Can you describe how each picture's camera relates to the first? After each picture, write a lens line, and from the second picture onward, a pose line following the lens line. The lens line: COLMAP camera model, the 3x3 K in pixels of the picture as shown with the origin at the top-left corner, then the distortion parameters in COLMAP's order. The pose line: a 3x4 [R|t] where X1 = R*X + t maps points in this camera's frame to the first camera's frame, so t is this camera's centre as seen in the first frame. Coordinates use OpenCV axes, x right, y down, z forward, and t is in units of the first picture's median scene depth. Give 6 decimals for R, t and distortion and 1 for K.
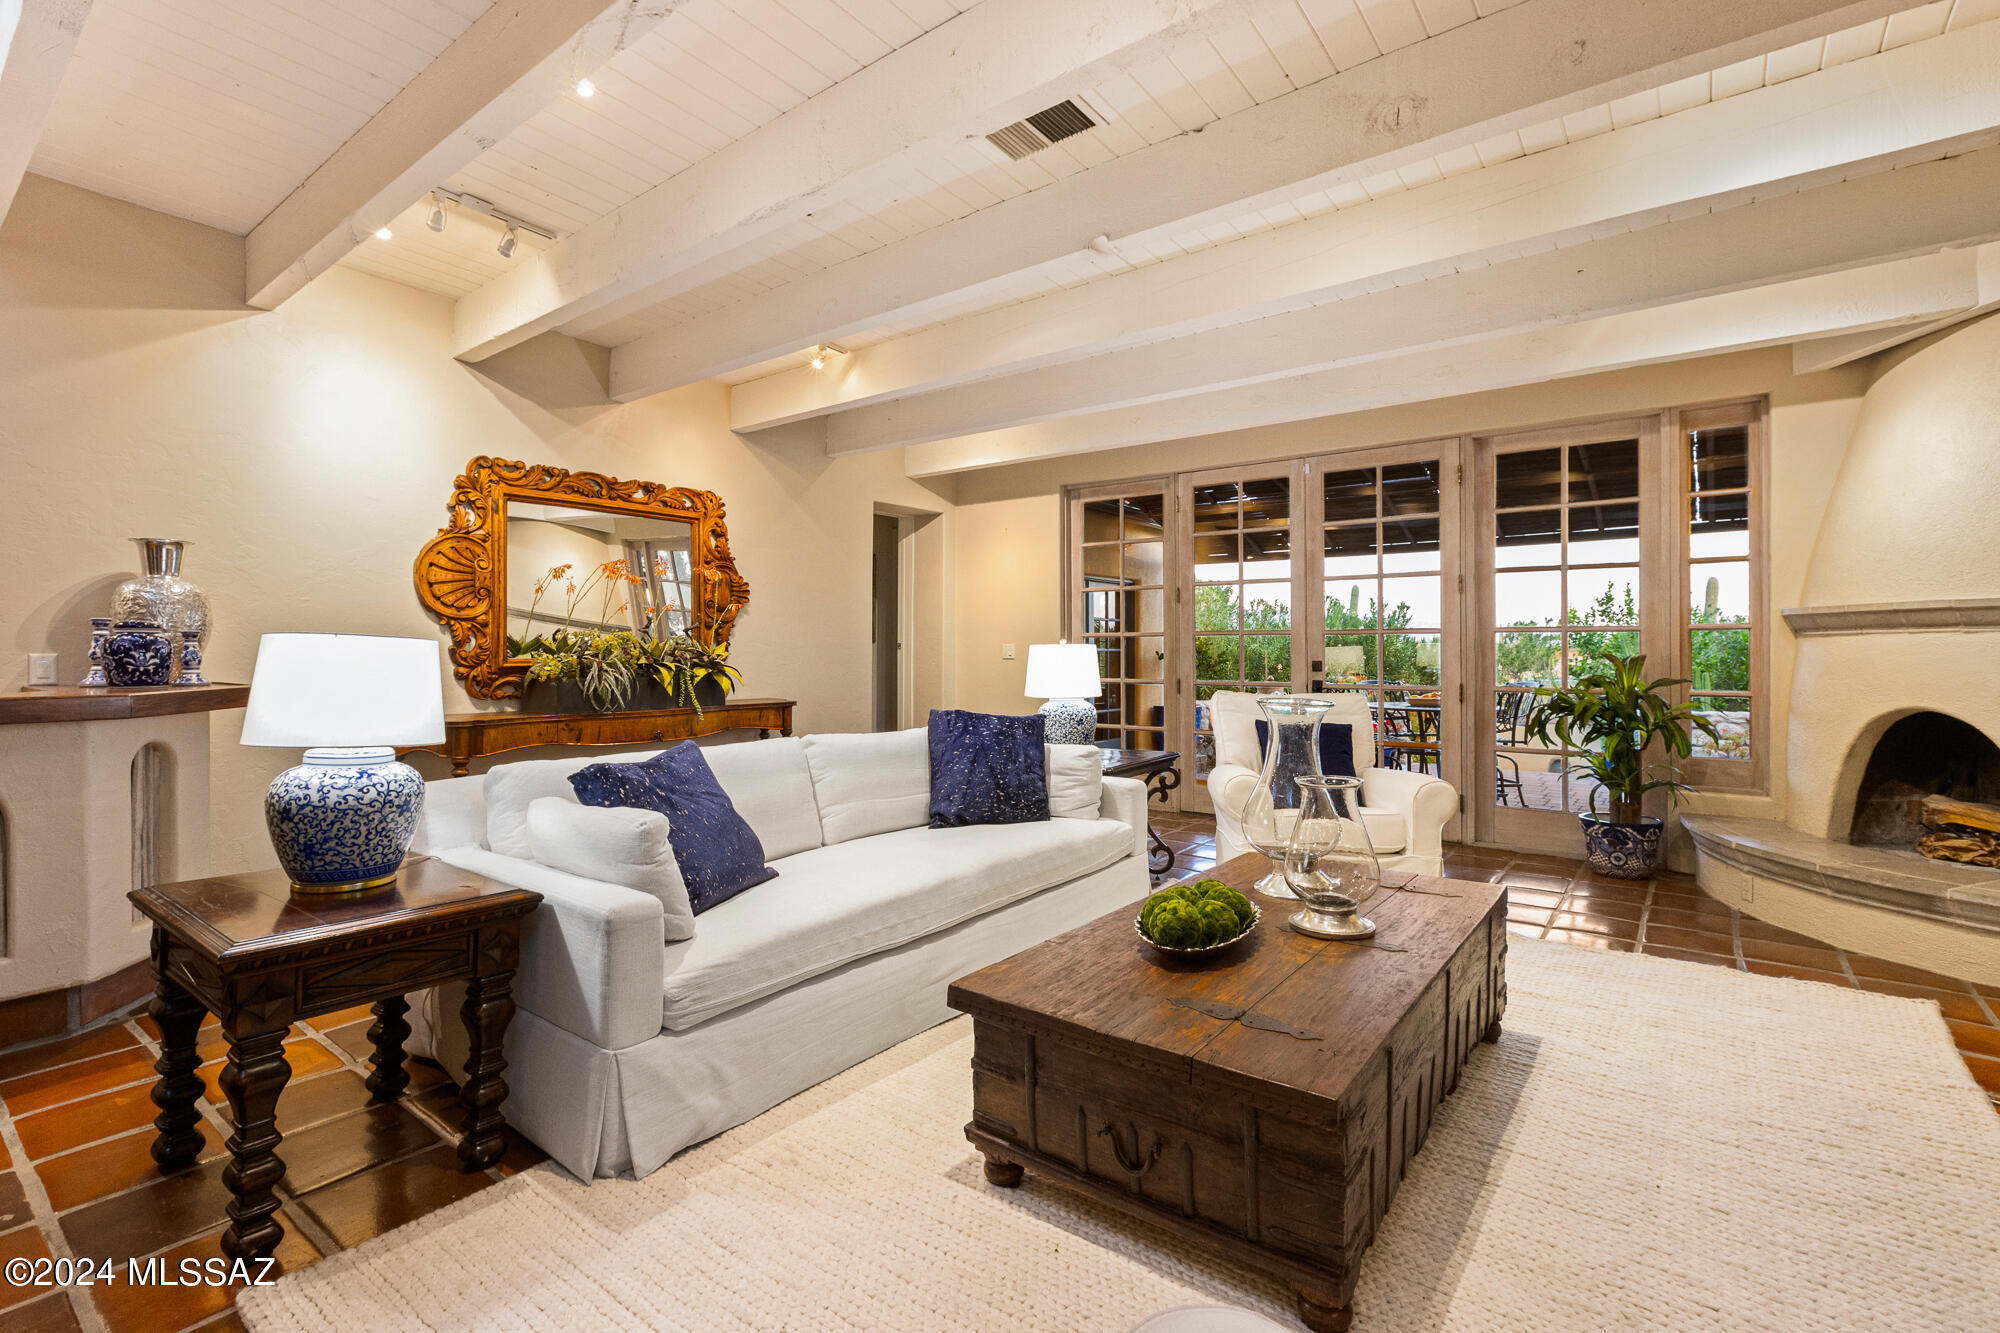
lens RADIAL K [[890.6, 0, 1005.6], [0, 890.6, 651.9], [0, 0, 1]] dist [-0.000592, -0.000323]
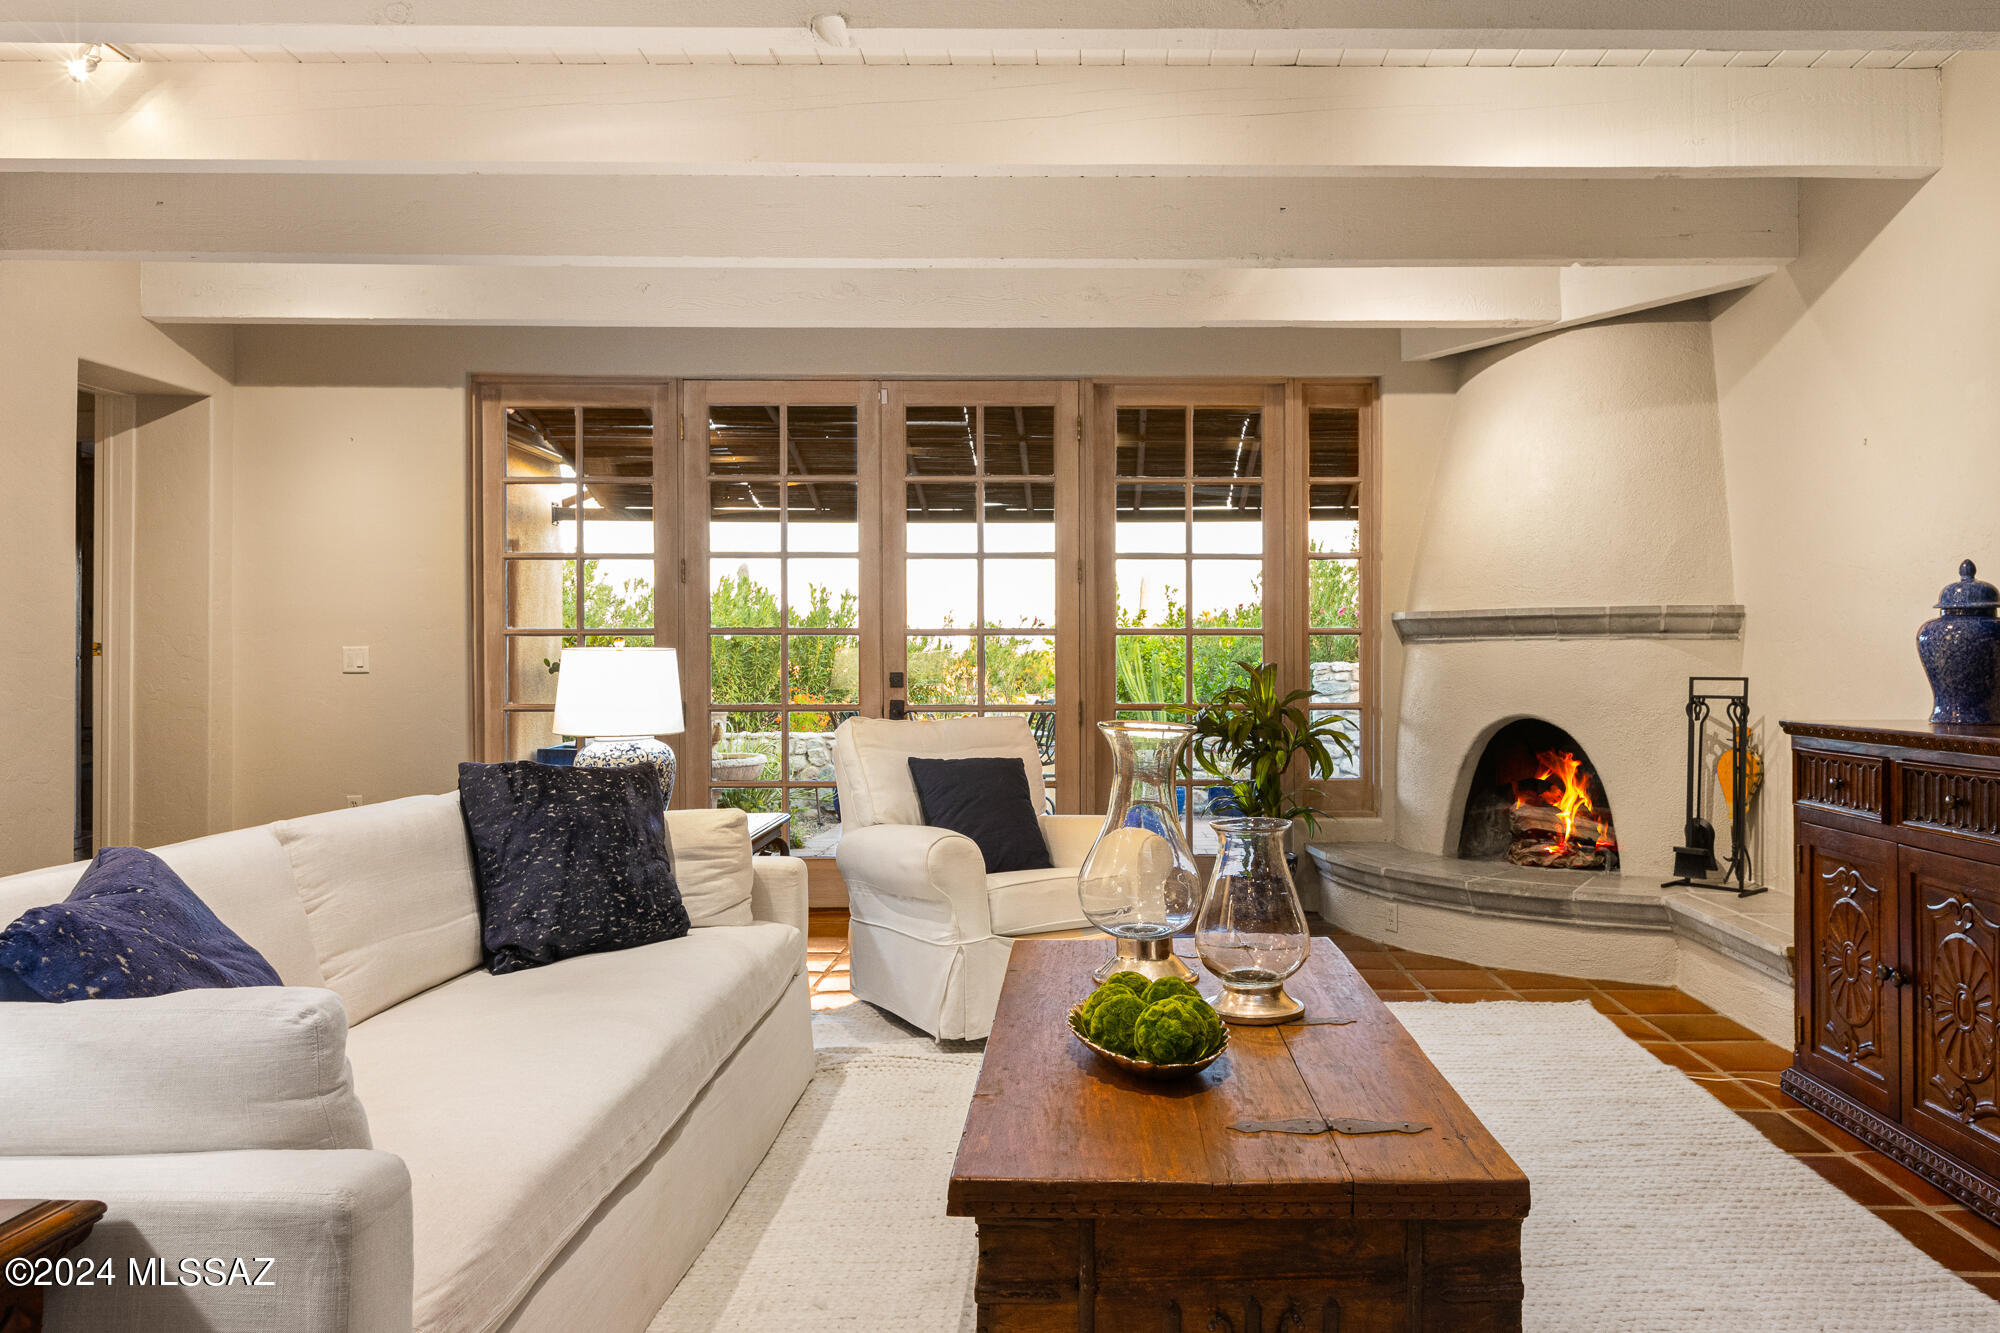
lens RADIAL K [[1402.5, 0, 1000.0], [0, 1402.5, 666.5], [0, 0, 1]] dist [-0.003385, 0.003262]
pose [[0.791328, -0.002987, 0.611384, -0.369559], [0.000604, 0.999991, 0.004104, 0.001227], [-0.611391, -0.002878, 0.791323, 0.106978]]
